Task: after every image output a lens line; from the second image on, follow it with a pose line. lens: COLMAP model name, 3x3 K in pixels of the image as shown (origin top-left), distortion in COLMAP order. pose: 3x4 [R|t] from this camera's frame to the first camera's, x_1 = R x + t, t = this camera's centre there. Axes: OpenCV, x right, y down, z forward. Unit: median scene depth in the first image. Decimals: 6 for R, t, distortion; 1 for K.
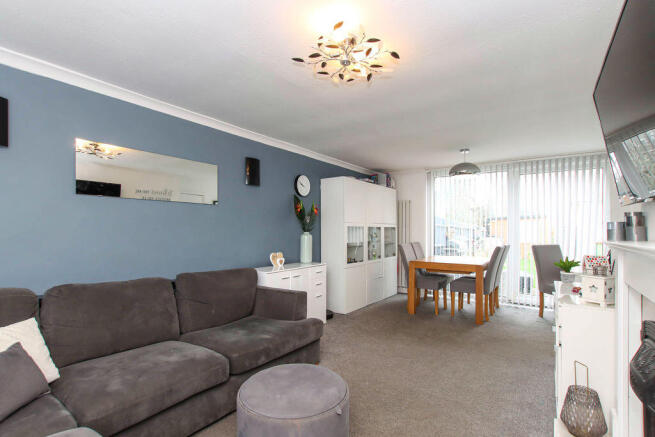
lens RADIAL K [[303.4, 0, 328.8], [0, 303.4, 230.9], [0, 0, 1]] dist [-0.000470, -0.000051]
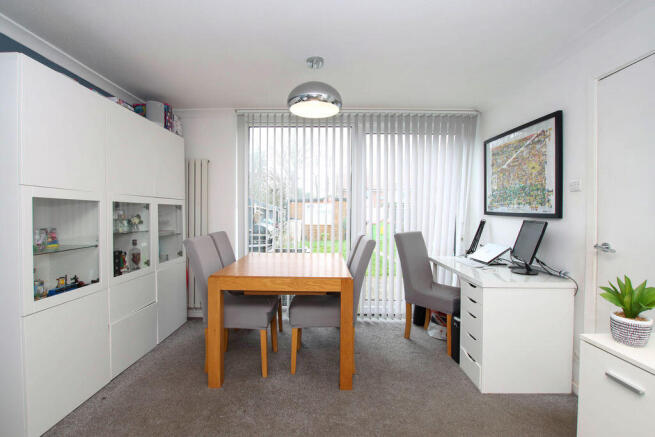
lens RADIAL K [[309.8, 0, 327.5], [0, 309.8, 218.5], [0, 0, 1]] dist [-0.042131, -0.000080]
pose [[0.805955, -0.005682, 0.591949, 0.107784], [-0.005192, 0.999848, 0.016667, 0.001560], [-0.591954, -0.016506, 0.805803, 0.414173]]
